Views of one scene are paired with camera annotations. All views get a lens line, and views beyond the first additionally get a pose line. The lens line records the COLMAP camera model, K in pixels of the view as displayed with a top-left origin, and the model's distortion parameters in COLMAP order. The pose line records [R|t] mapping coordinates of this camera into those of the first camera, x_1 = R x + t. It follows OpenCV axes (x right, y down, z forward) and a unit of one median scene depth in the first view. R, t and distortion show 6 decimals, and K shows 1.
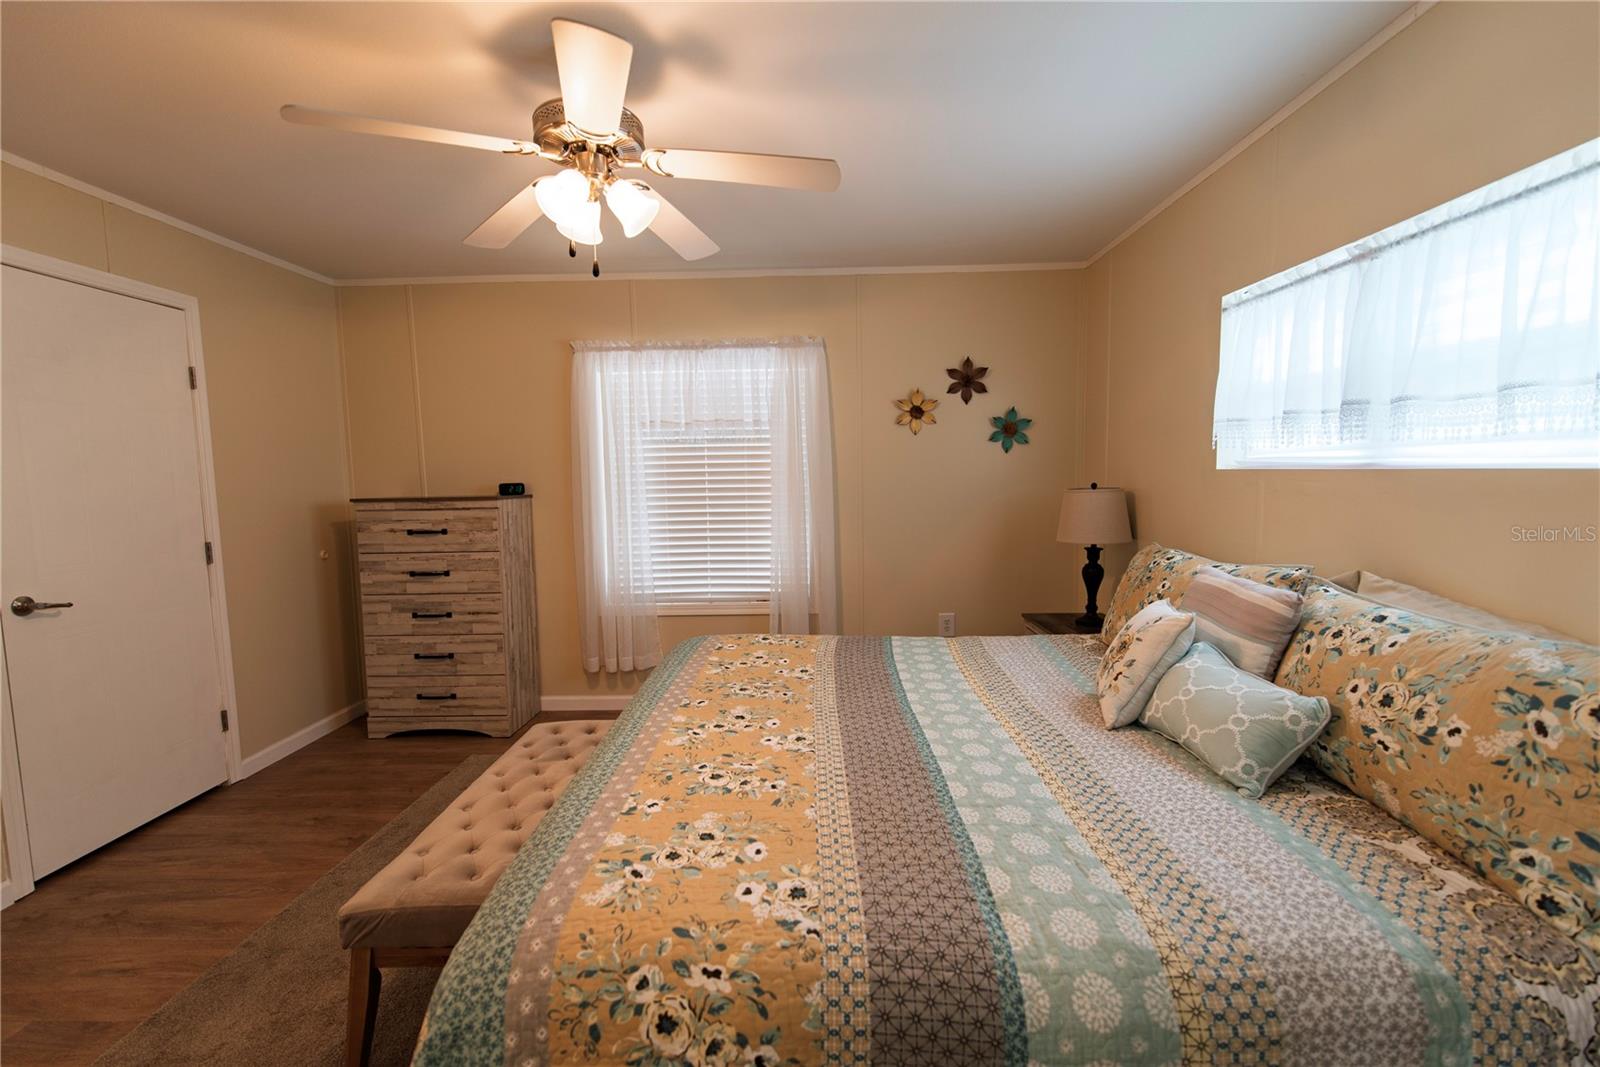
lens RADIAL K [[686.3, 0, 798.8], [0, 686.3, 534.1], [0, 0, 1]] dist [0.000188, 0.001384]
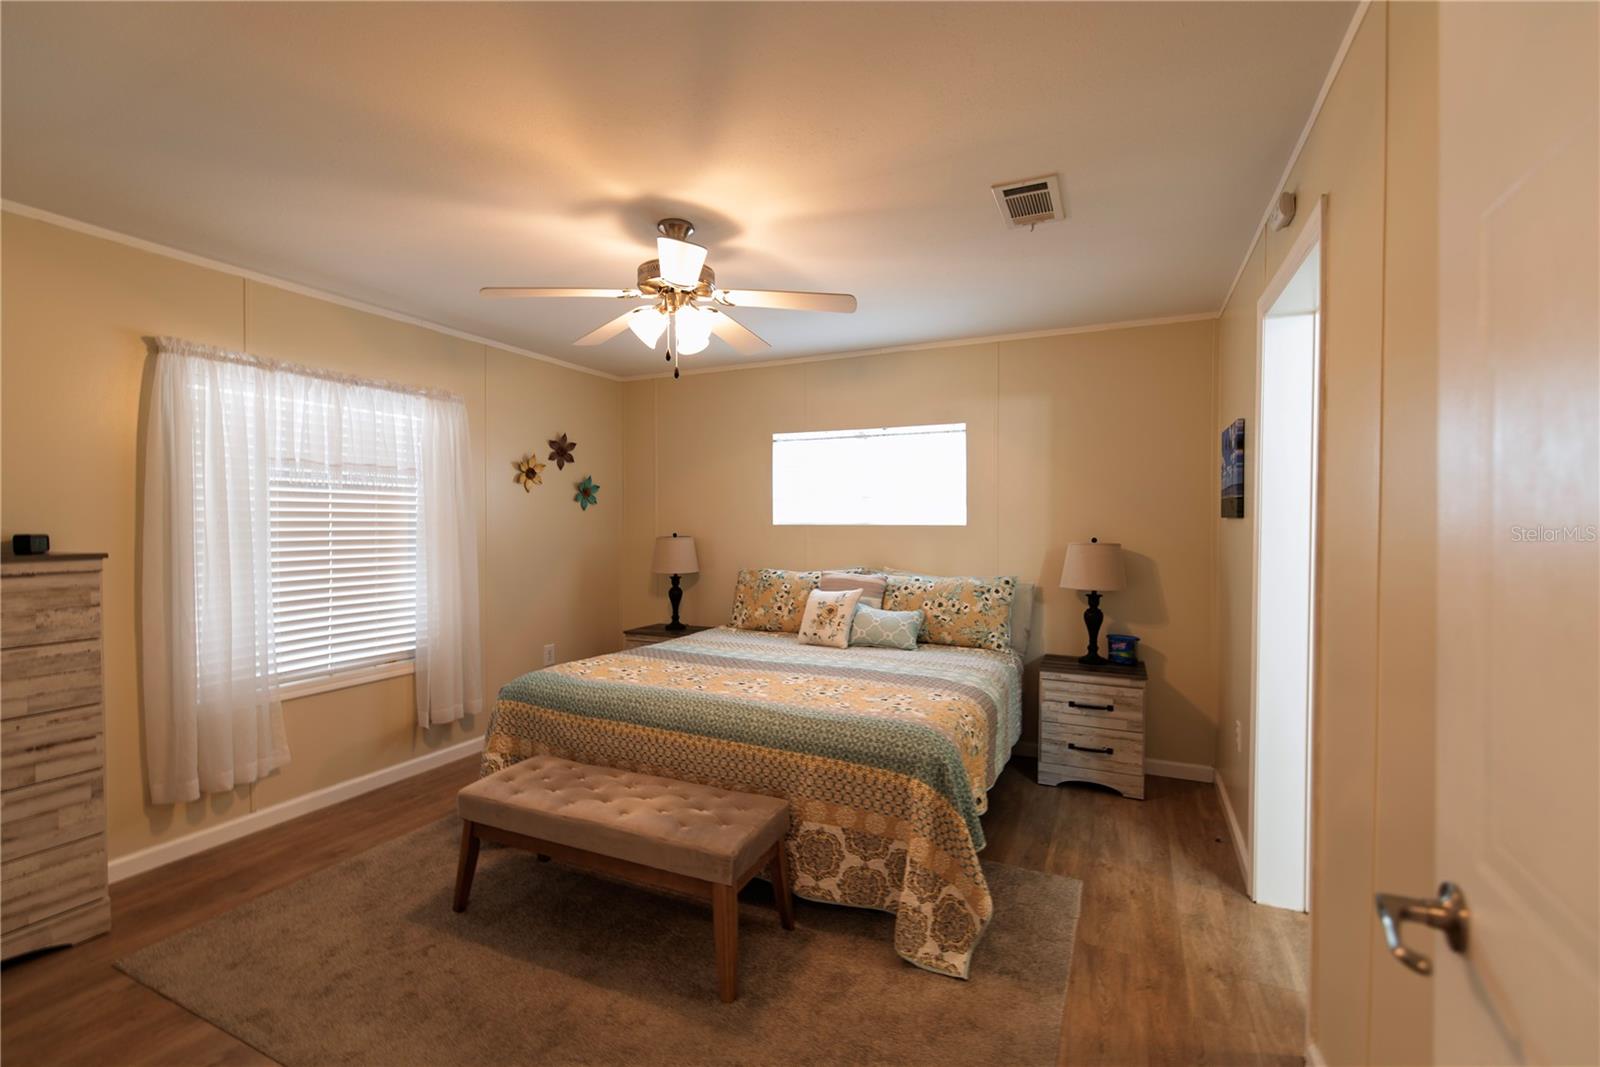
lens RADIAL K [[686.3, 0, 802.4], [0, 686.3, 532.4], [0, 0, 1]] dist [0.000188, 0.001384]
pose [[0.406960, 0.002286, 0.913443, -0.716840], [0.077747, 0.996281, -0.037131, 0.000978], [-0.910131, 0.086128, 0.405269, 0.120501]]
